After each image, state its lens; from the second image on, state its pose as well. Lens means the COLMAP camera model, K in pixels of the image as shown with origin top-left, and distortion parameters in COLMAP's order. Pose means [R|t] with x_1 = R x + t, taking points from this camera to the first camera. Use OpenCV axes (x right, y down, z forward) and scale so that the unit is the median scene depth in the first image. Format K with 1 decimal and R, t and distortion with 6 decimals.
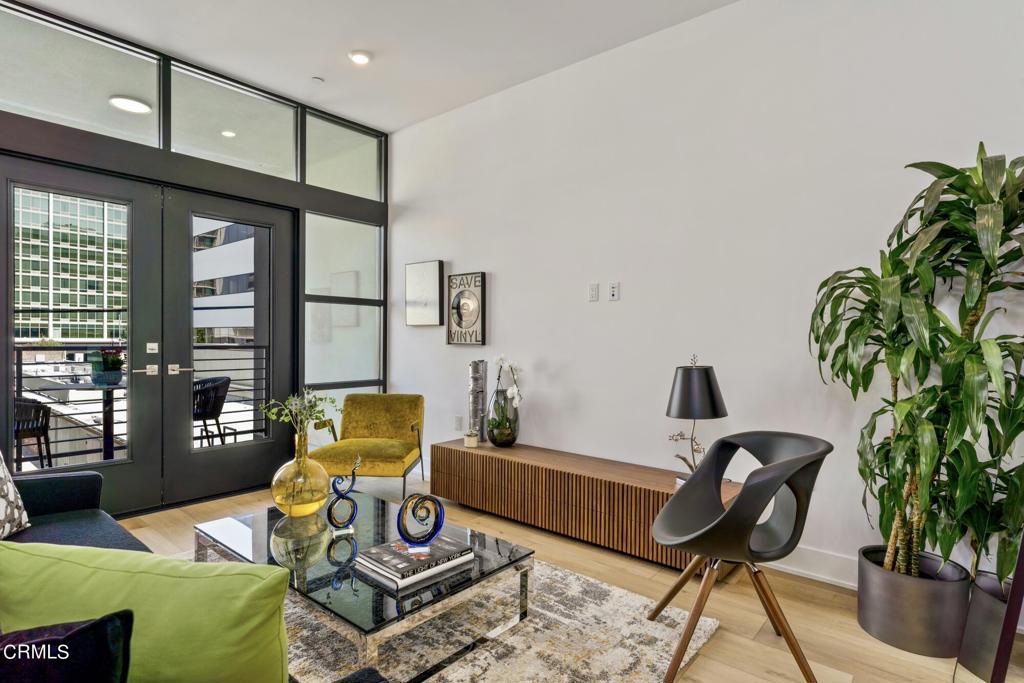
lens RADIAL K [[533.8, 0, 509.8], [0, 533.8, 338.0], [0, 0, 1]] dist [-0.004174, -0.001860]
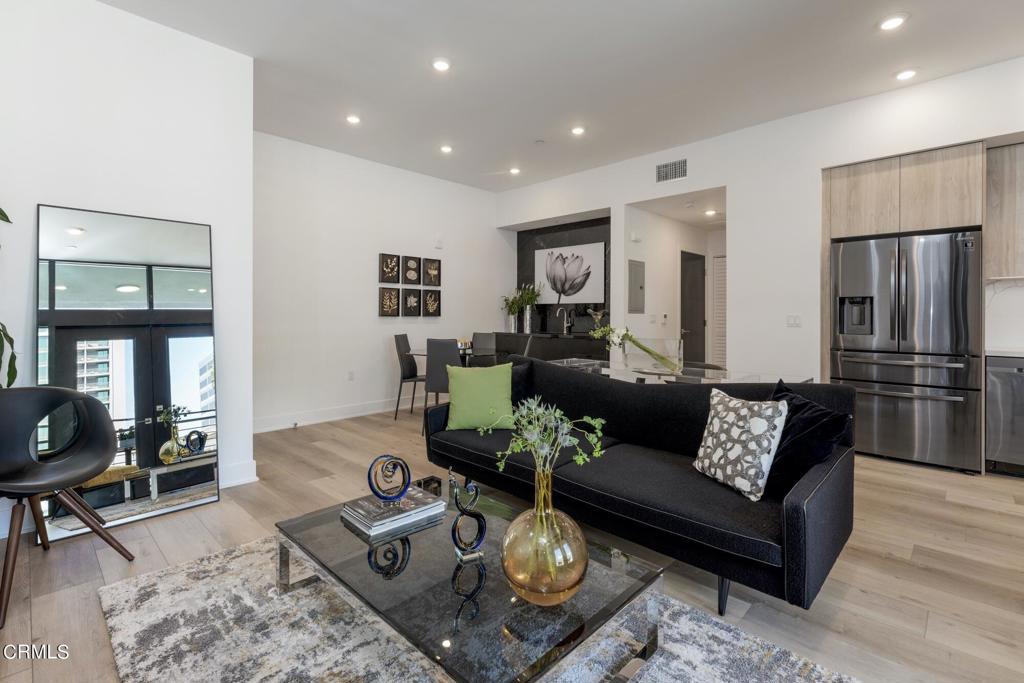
lens RADIAL K [[465.6, 0, 508.6], [0, 465.6, 314.8], [0, 0, 1]] dist [0.003139, -0.000998]
pose [[-0.996738, -0.013378, 0.079587, -0.218971], [-0.013376, 0.999910, 0.000552, -0.003762], [-0.079588, -0.000515, -0.996828, 0.872764]]
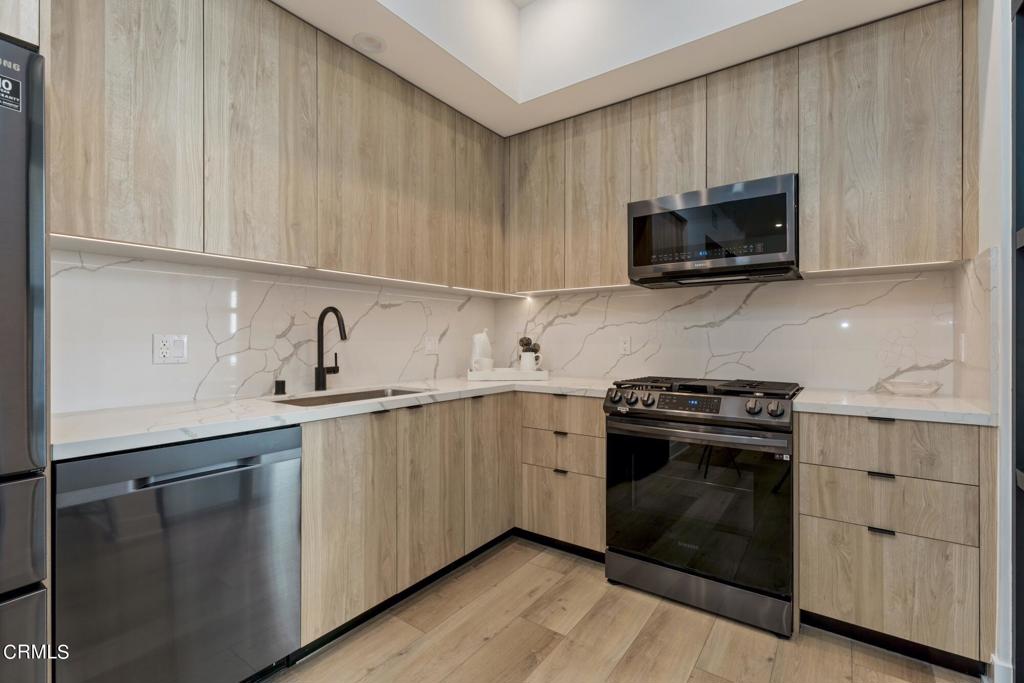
lens RADIAL K [[465.6, 0, 508.2], [0, 465.6, 339.3], [0, 0, 1]] dist [0.003139, -0.000998]
pose [[0.069907, -0.008810, -0.997515, -0.668949], [0.001742, 0.999961, -0.008710, -0.008393], [0.997552, -0.001129, 0.069920, 0.279951]]
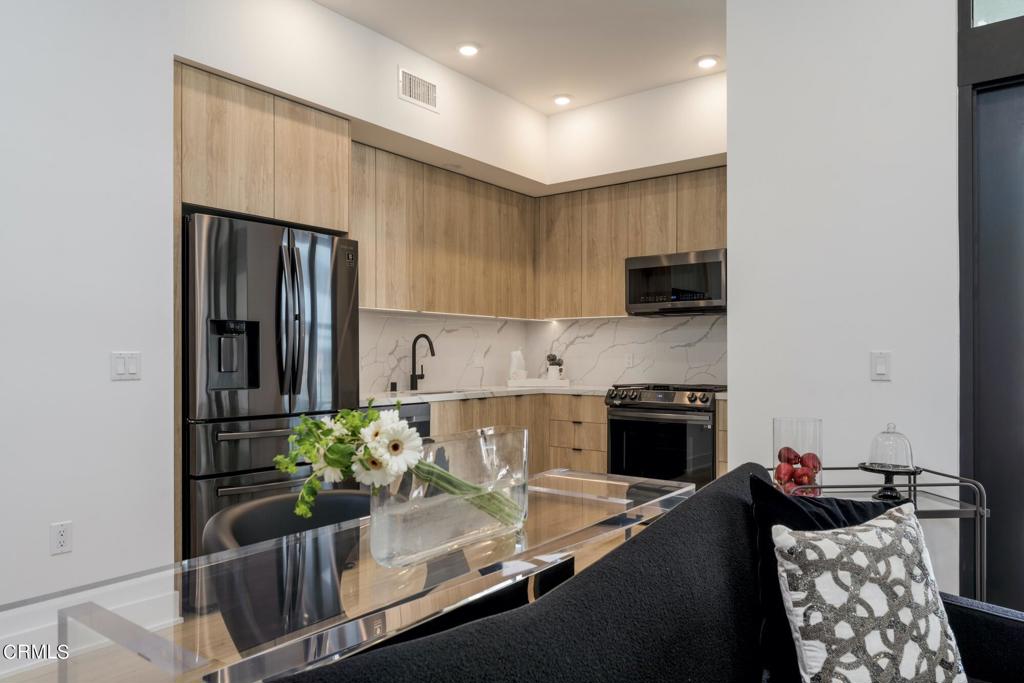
lens RADIAL K [[688.8, 0, 500.0], [0, 688.8, 355.6], [0, 0, 1]] dist [-0.001113, 0.001496]
pose [[0.037981, -0.009311, -0.999235, -0.085797], [0.001076, 0.999956, -0.009277, -0.002911], [0.999278, -0.000722, 0.037990, 0.209876]]
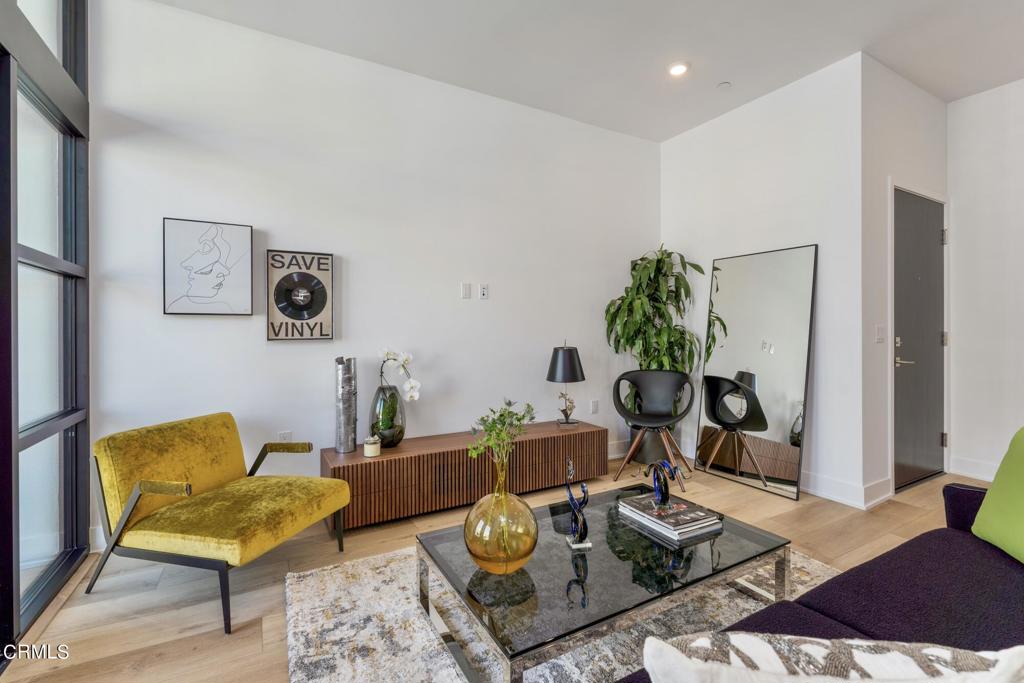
lens RADIAL K [[443.8, 0, 505.8], [0, 443.8, 332.9], [0, 0, 1]] dist [0.000312, -0.000186]
pose [[0.366567, -0.019558, 0.930186, -0.543184], [0.007912, 0.999808, 0.017903, -0.007387], [-0.930358, 0.000797, 0.366651, 0.427140]]
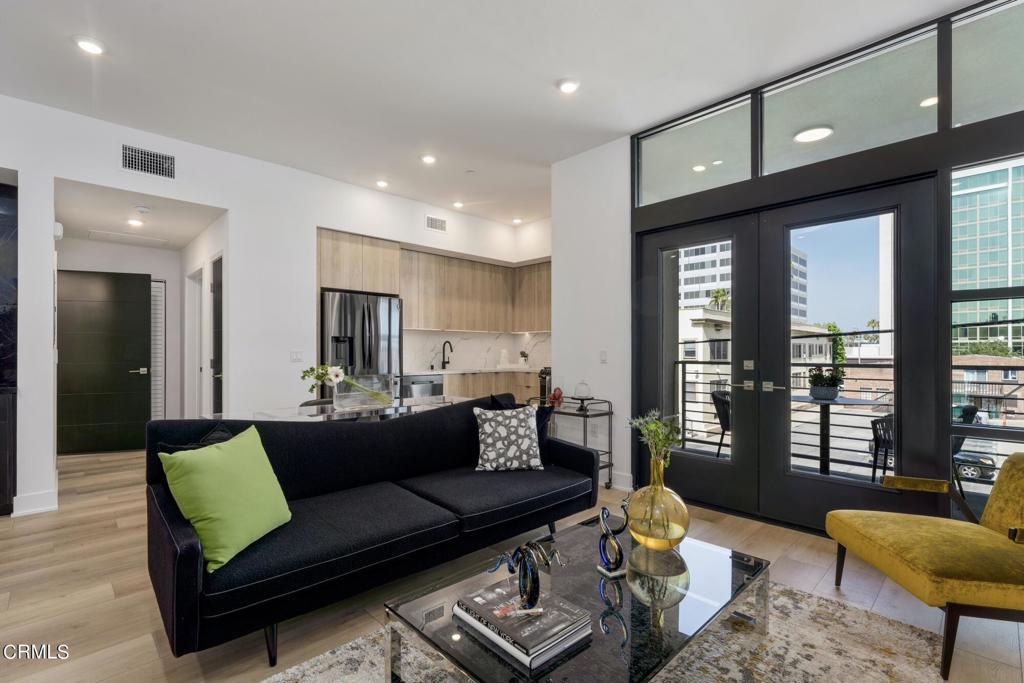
lens RADIAL K [[465.6, 0, 503.1], [0, 465.6, 348.0], [0, 0, 1]] dist [0.003139, -0.000998]
pose [[-0.113175, -0.018002, -0.993412, 0.248861], [-0.000301, 0.999836, -0.018085, 0.001013], [0.993575, -0.001748, -0.113162, 0.464388]]
